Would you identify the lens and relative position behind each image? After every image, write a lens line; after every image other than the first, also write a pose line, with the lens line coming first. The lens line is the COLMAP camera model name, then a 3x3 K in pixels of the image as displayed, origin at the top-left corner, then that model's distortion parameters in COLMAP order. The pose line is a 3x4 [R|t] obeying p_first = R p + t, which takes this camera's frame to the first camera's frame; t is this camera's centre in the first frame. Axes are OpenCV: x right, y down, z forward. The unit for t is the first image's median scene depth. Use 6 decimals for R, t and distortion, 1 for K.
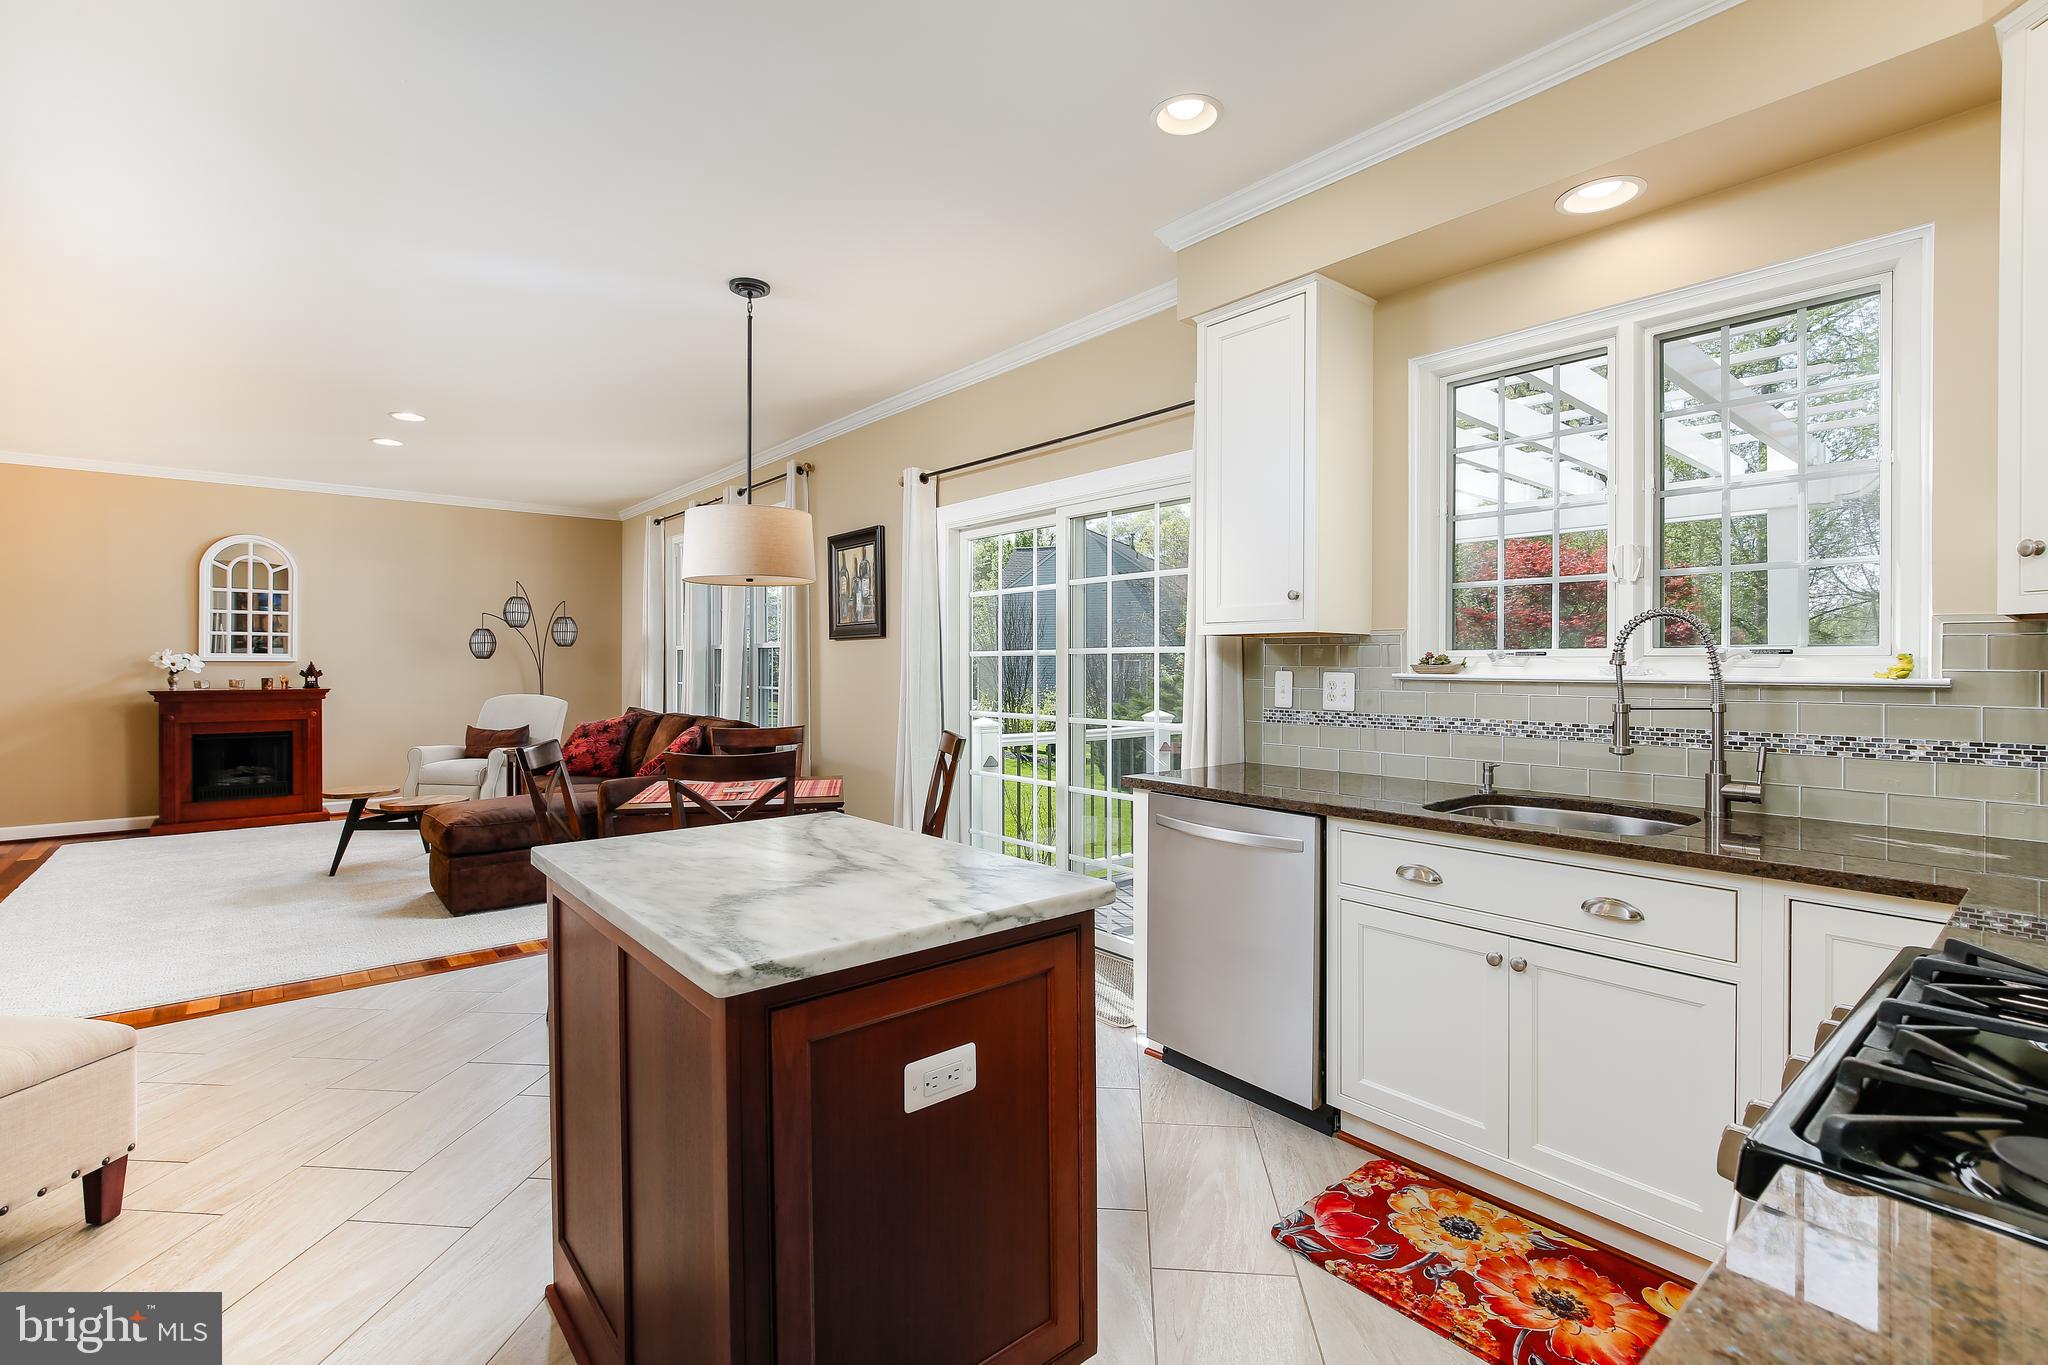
lens RADIAL K [[923.8, 0, 1032.7], [0, 923.8, 670.7], [0, 0, 1]] dist [-0.010327, 0.000680]
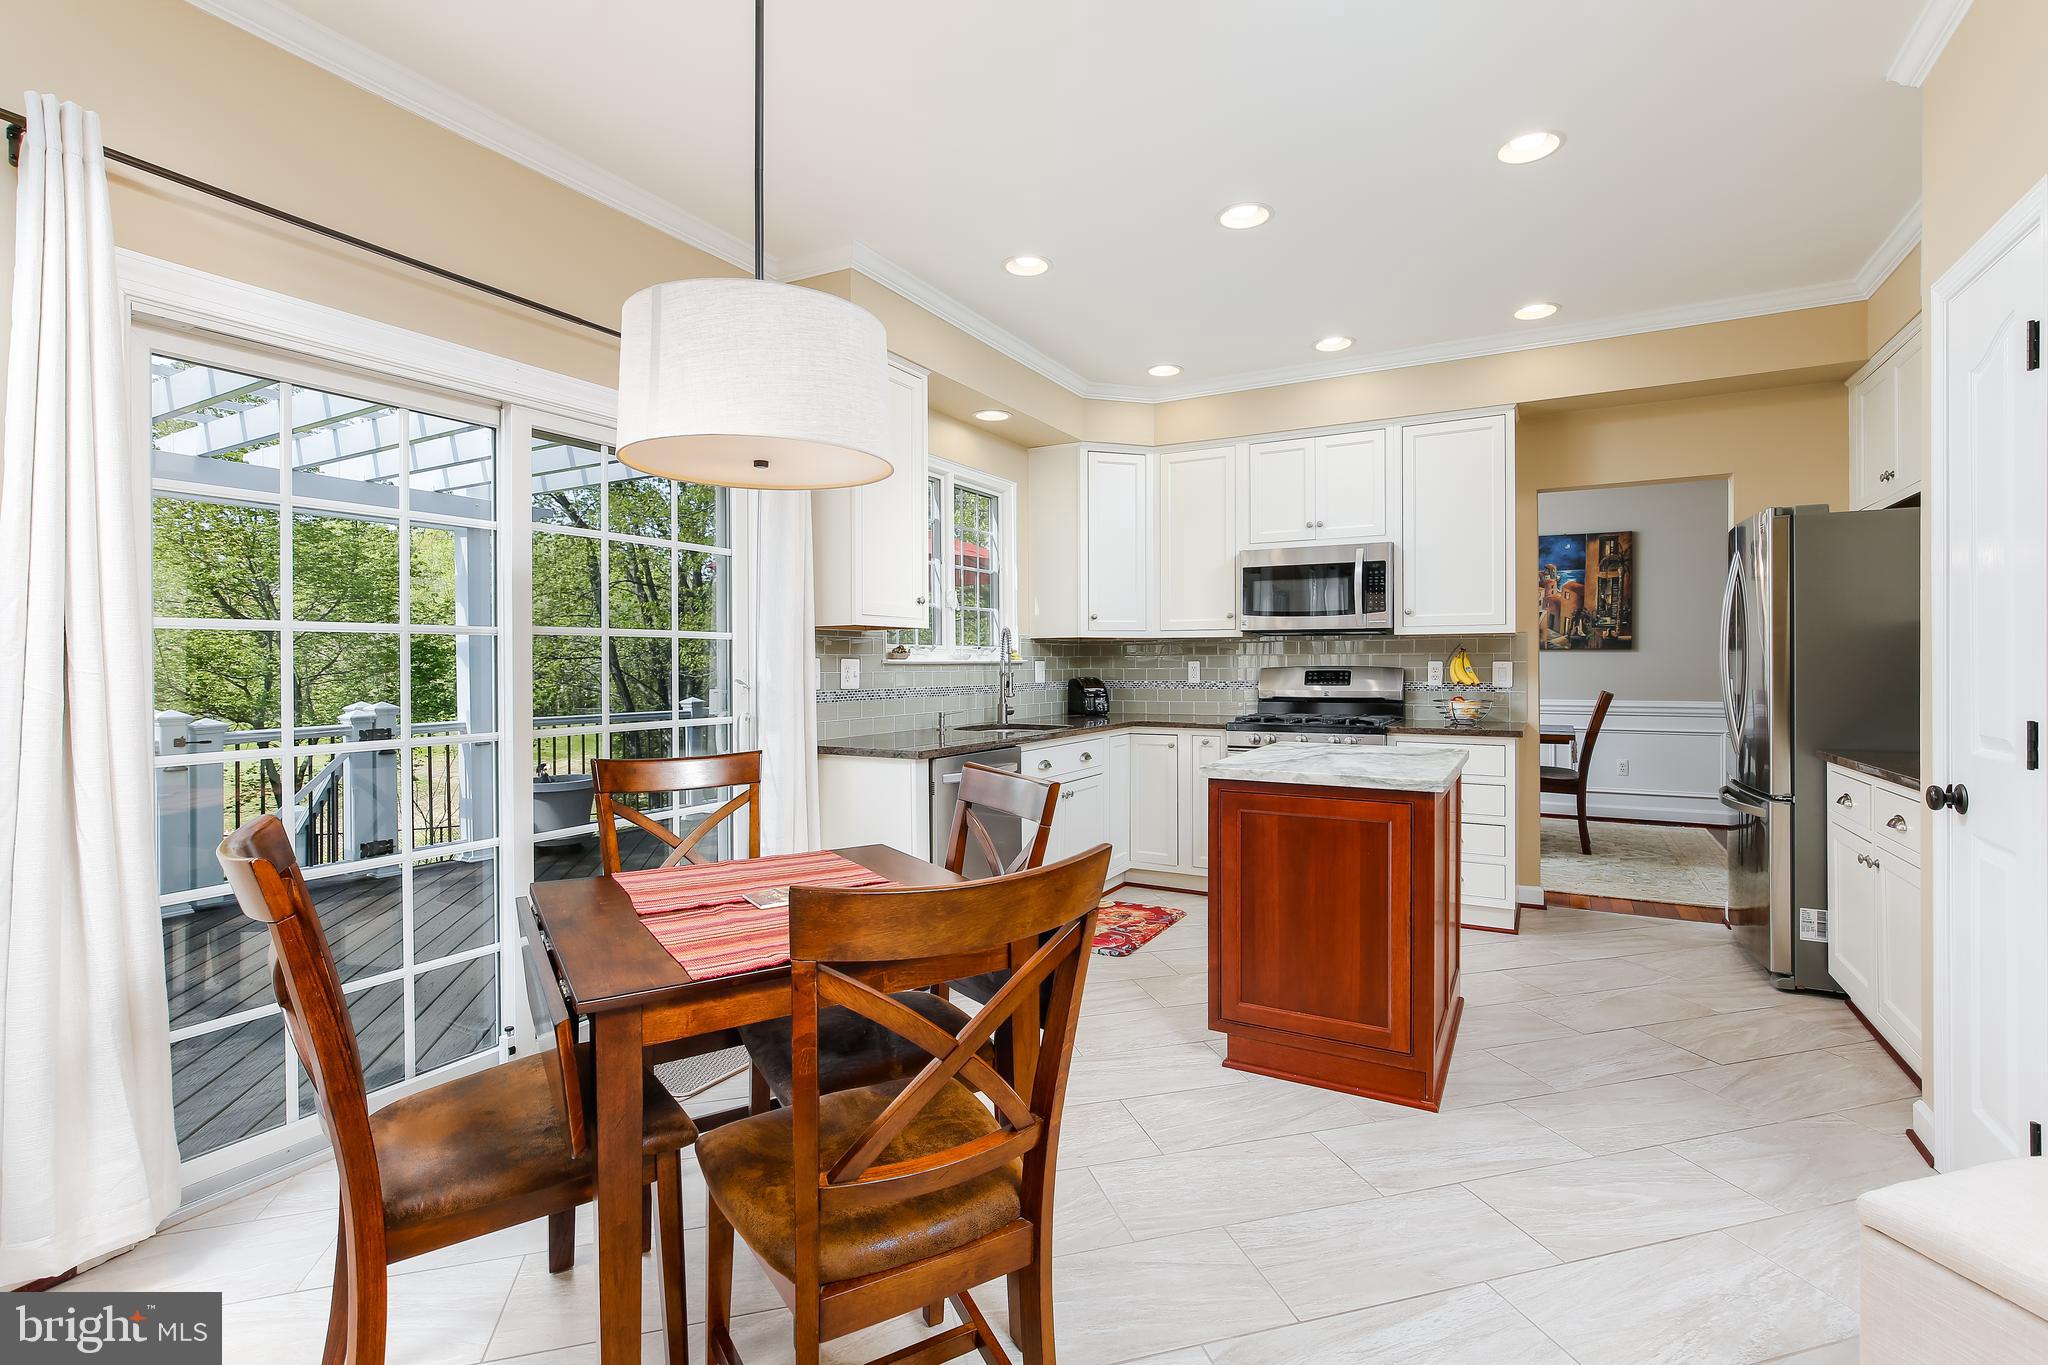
lens RADIAL K [[923.8, 0, 1032.7], [0, 923.8, 670.7], [0, 0, 1]] dist [-0.010327, 0.000680]
pose [[-0.351645, -0.002557, 0.936130, -0.513582], [0.014920, 0.999854, 0.008336, 0.006336], [-0.936015, 0.016898, -0.351555, 0.656086]]
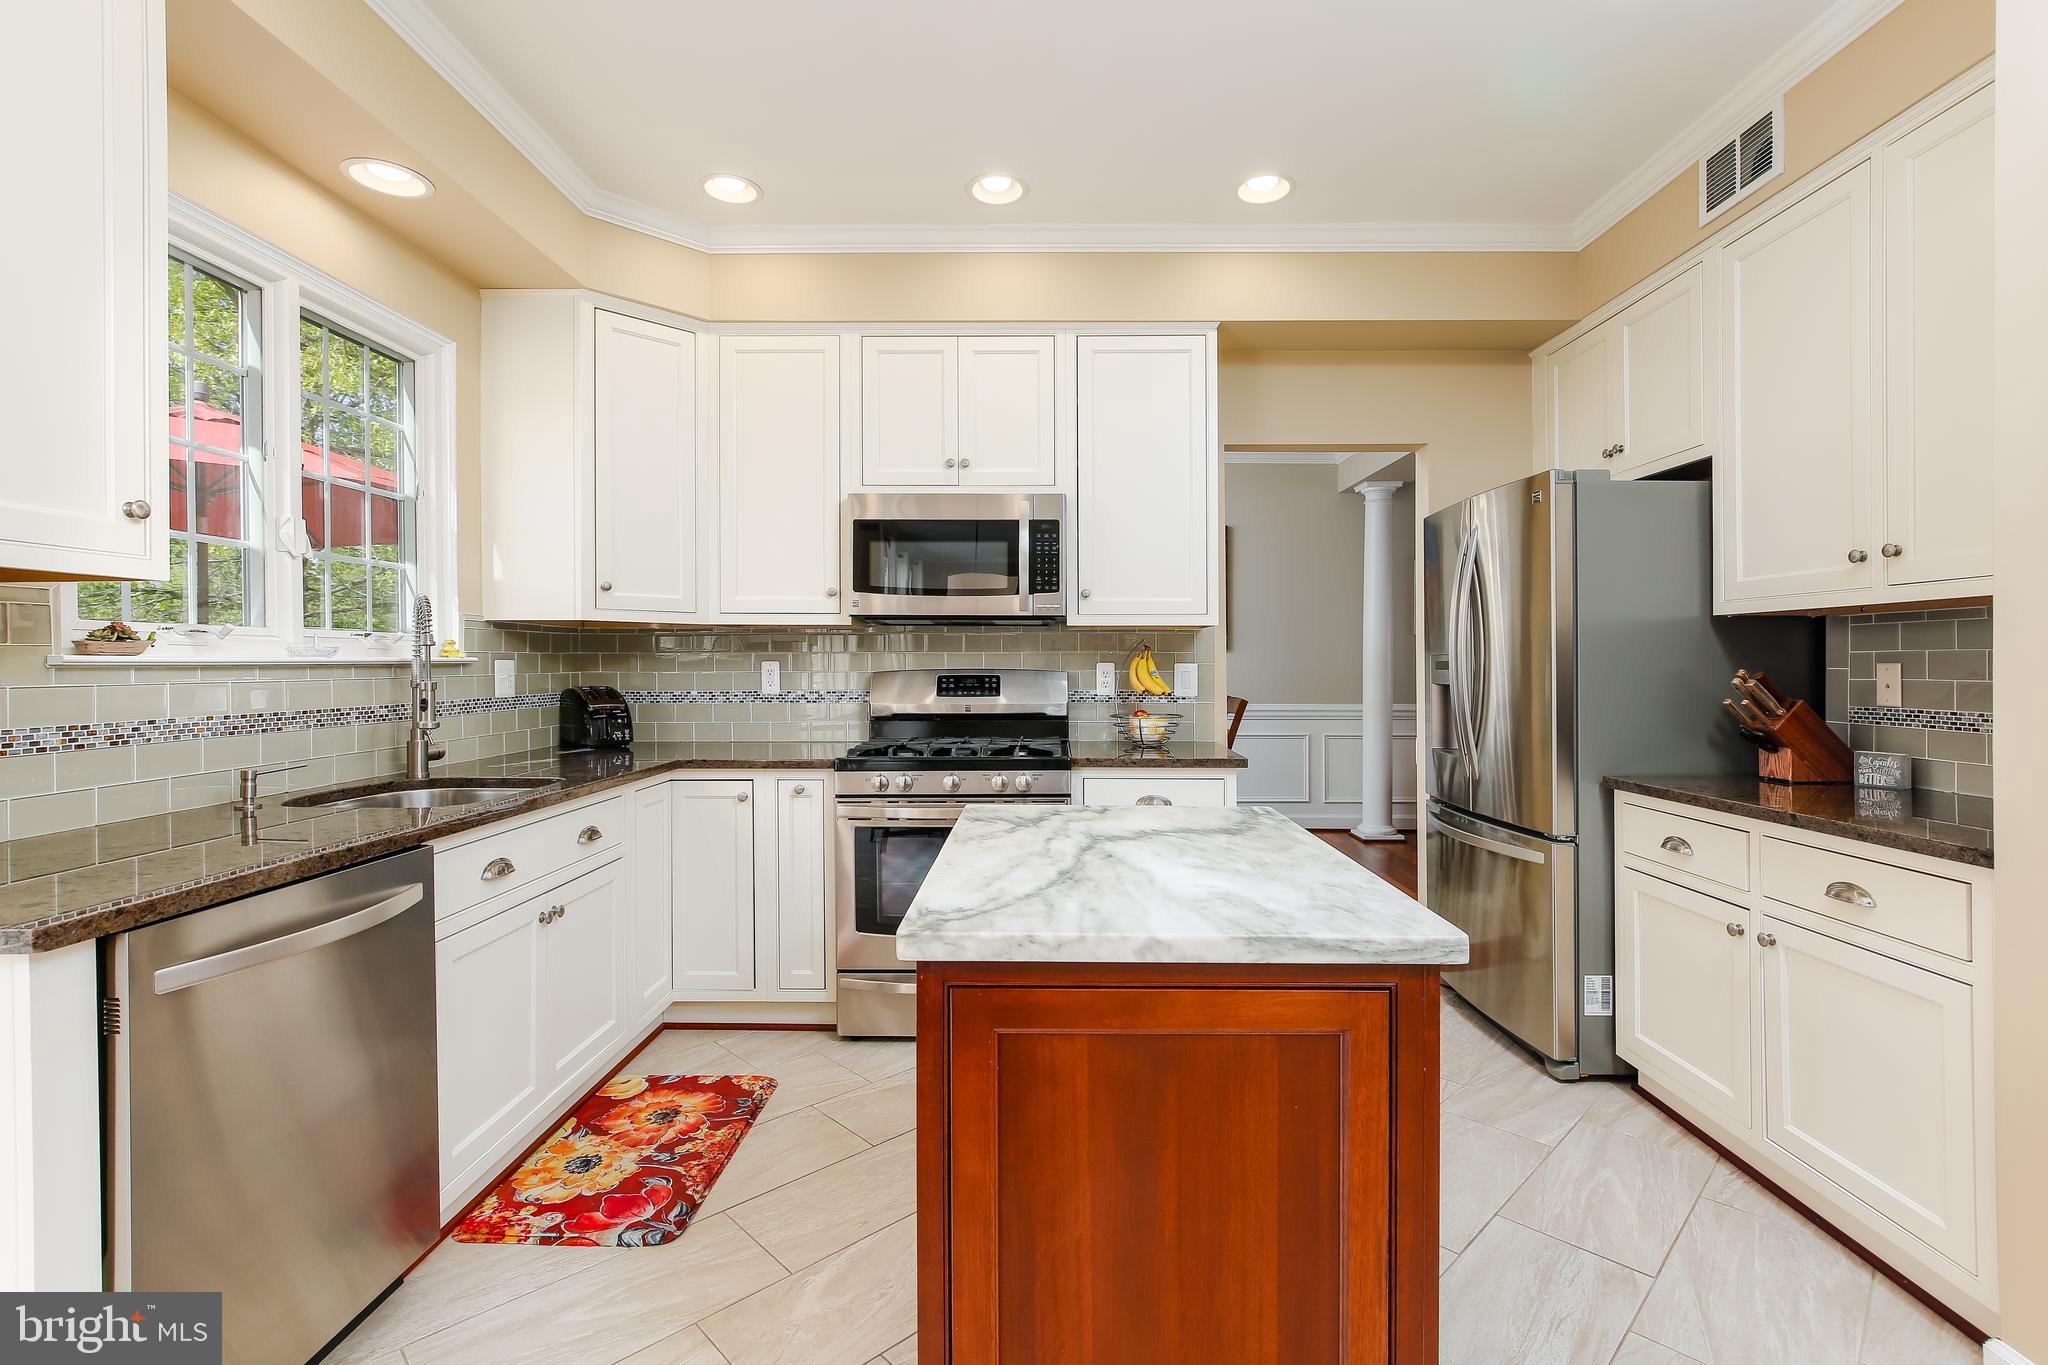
lens RADIAL K [[923.8, 0, 1032.7], [0, 923.8, 670.7], [0, 0, 1]] dist [-0.010327, 0.000680]
pose [[-0.756125, -0.002828, 0.654421, -0.230505], [0.010462, 0.999811, 0.016409, 0.005025], [-0.654344, 0.019254, -0.755952, 0.526603]]
